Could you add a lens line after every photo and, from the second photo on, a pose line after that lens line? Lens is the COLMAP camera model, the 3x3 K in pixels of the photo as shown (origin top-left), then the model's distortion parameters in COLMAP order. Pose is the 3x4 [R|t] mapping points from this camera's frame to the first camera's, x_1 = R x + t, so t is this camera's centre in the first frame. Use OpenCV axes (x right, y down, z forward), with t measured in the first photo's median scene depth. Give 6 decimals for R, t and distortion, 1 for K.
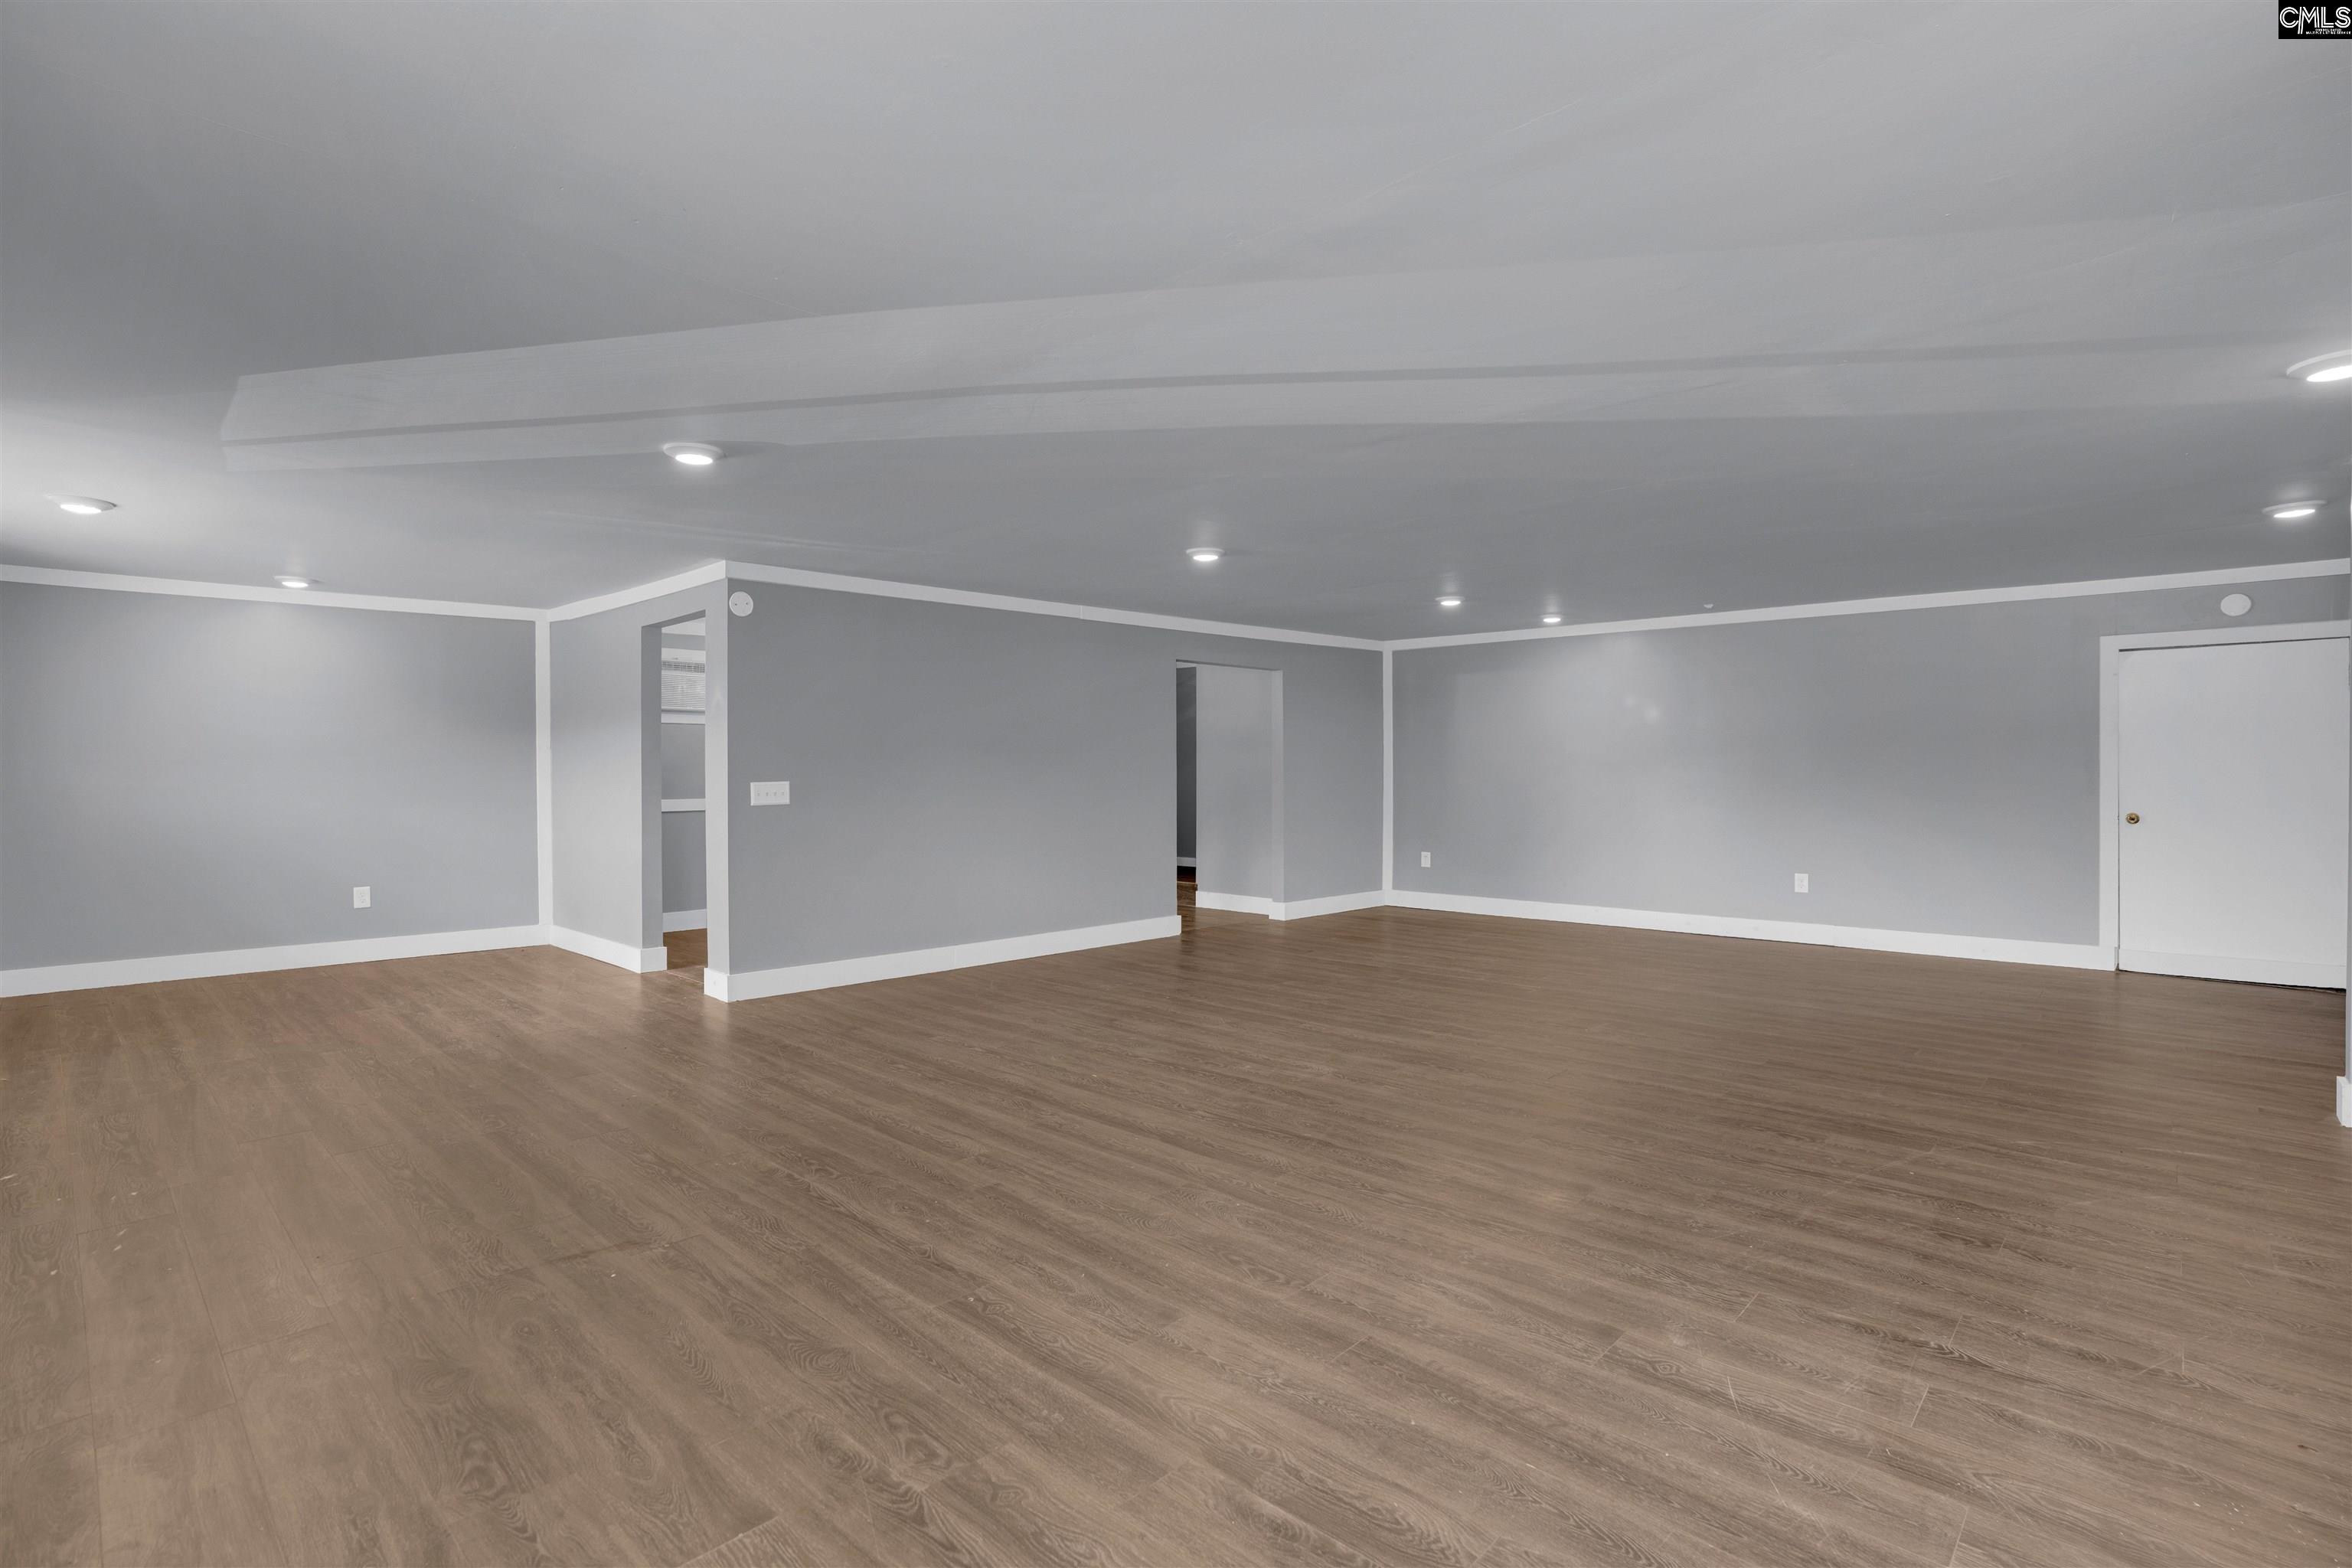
lens RADIAL K [[1118.9, 0, 1176.0], [0, 1118.9, 784.0], [0, 0, 1]] dist [-0.080672, 0.035194]
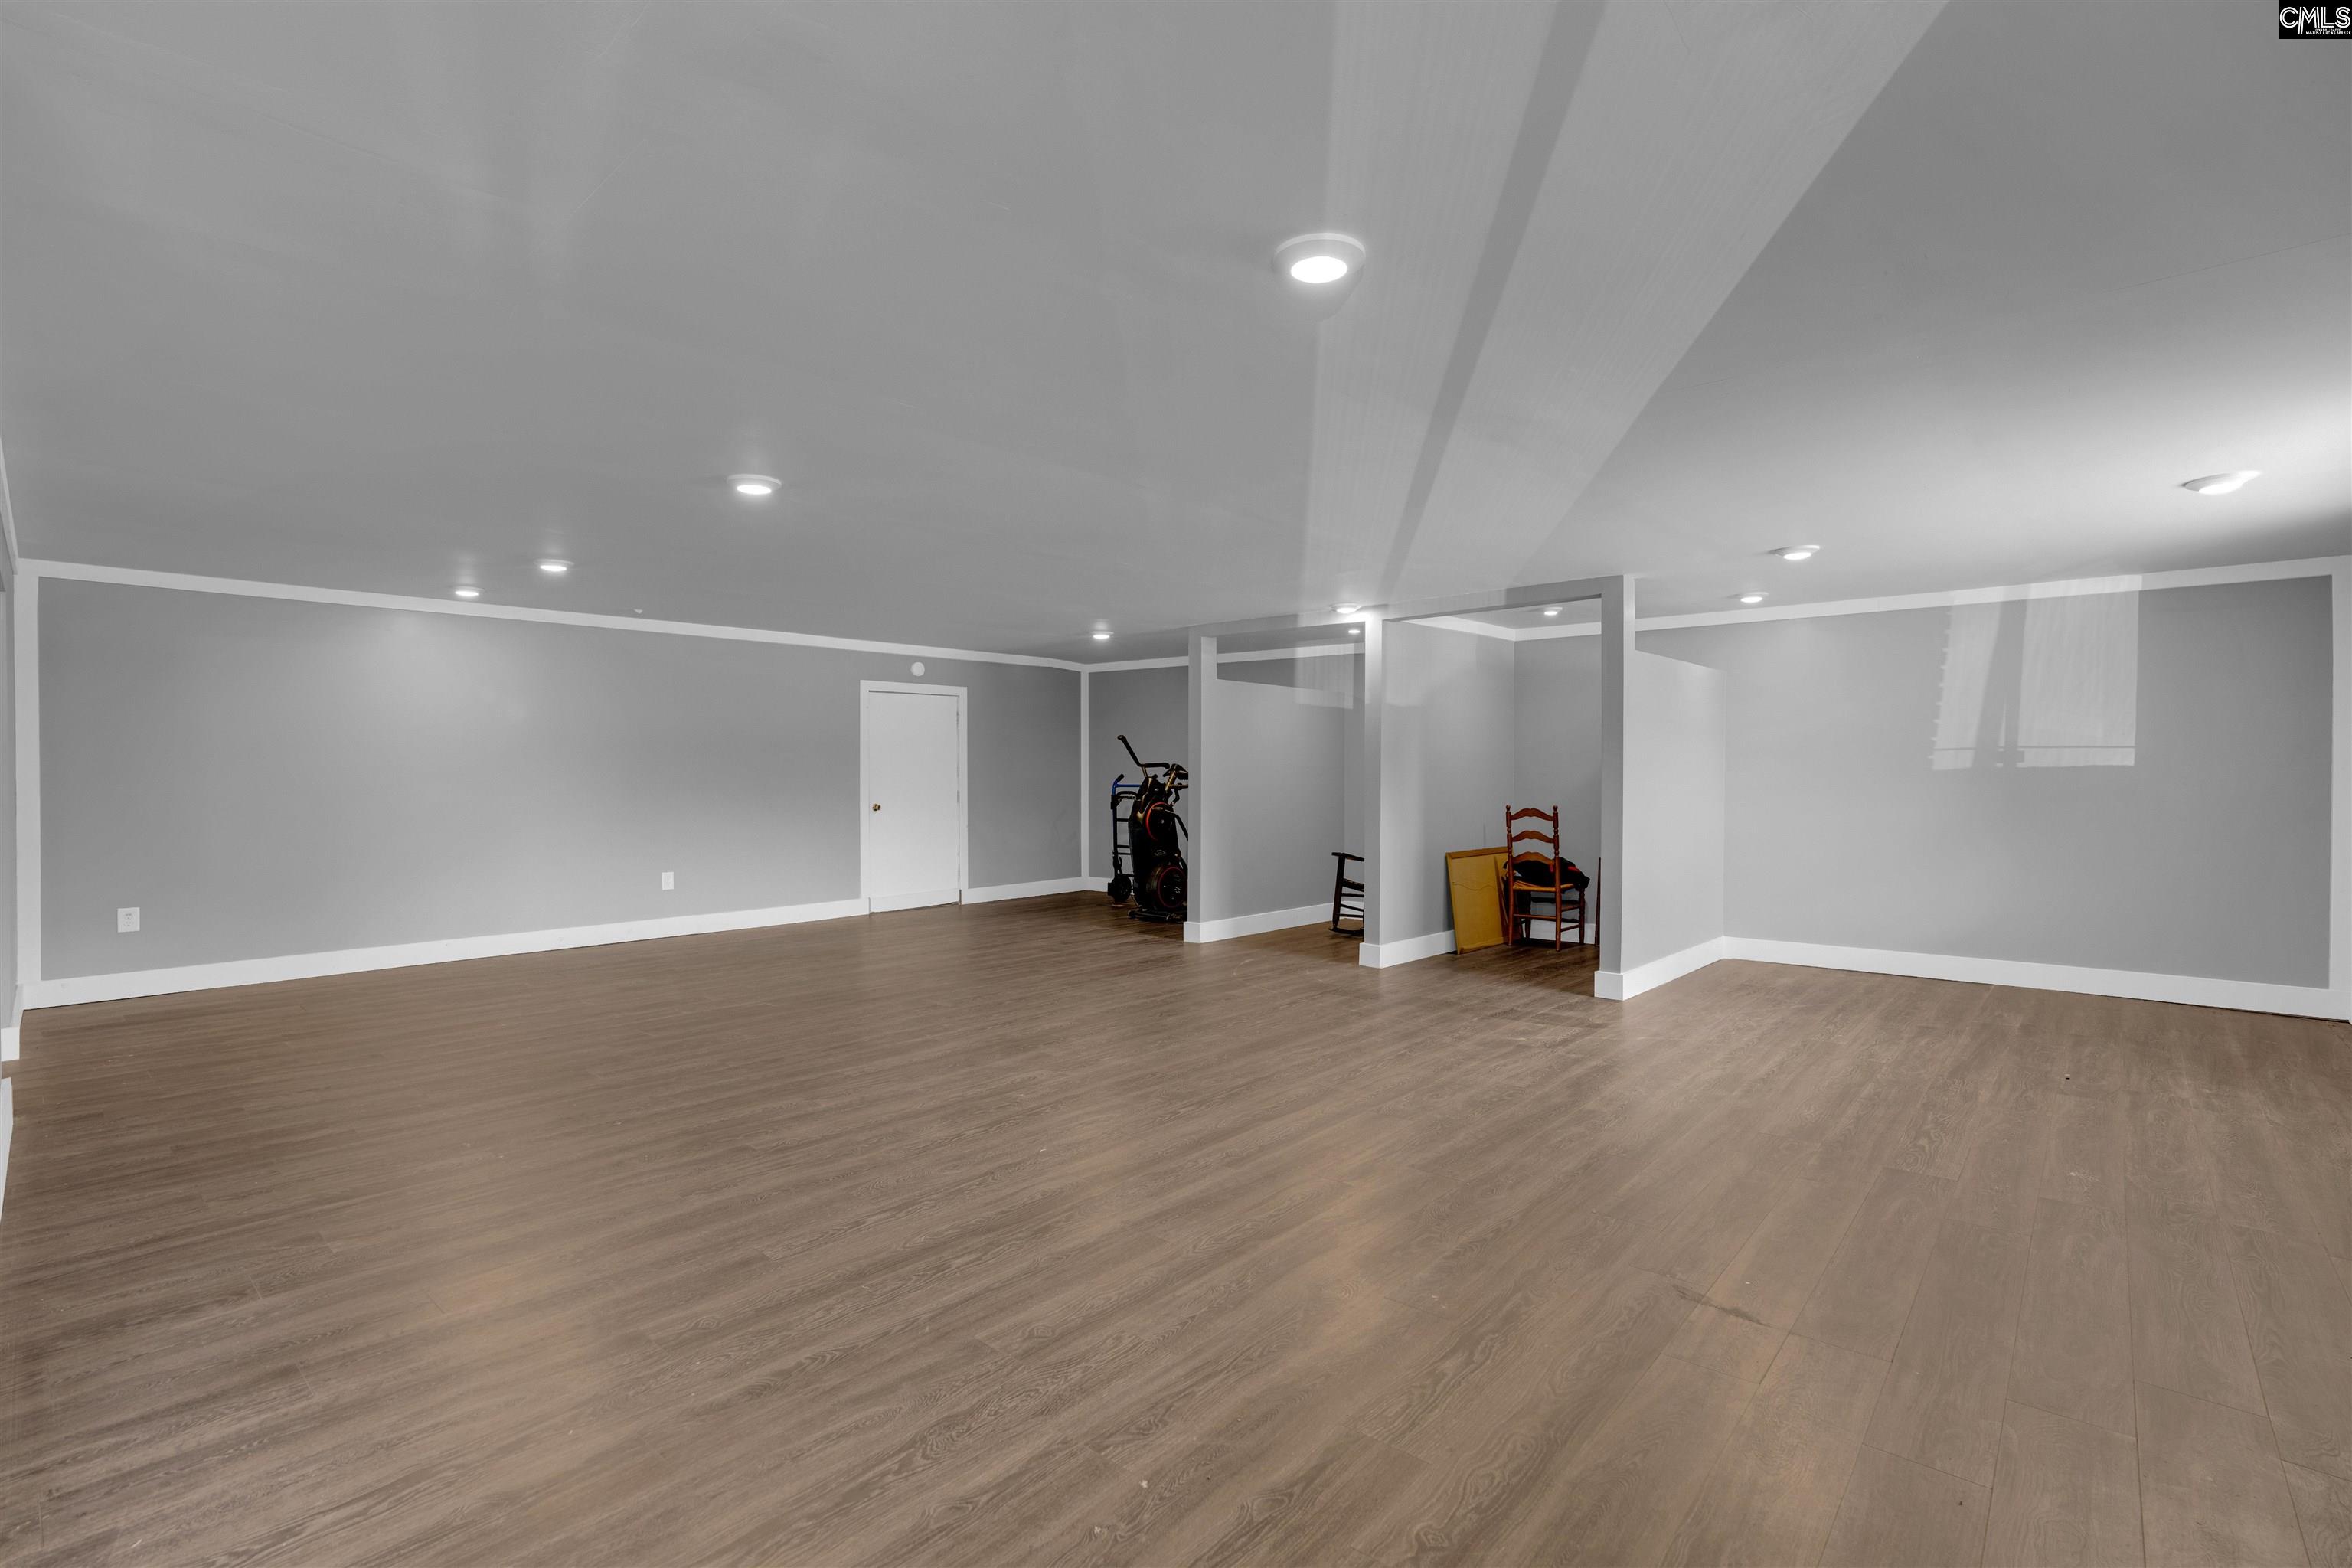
lens RADIAL K [[1118.9, 0, 1176.0], [0, 1118.9, 784.0], [0, 0, 1]] dist [-0.080672, 0.035194]
pose [[-0.045151, -0.010517, 0.998925, -0.965123], [0.016175, 0.999806, 0.011257, -0.015178], [-0.998849, 0.016666, -0.044972, 1.016278]]
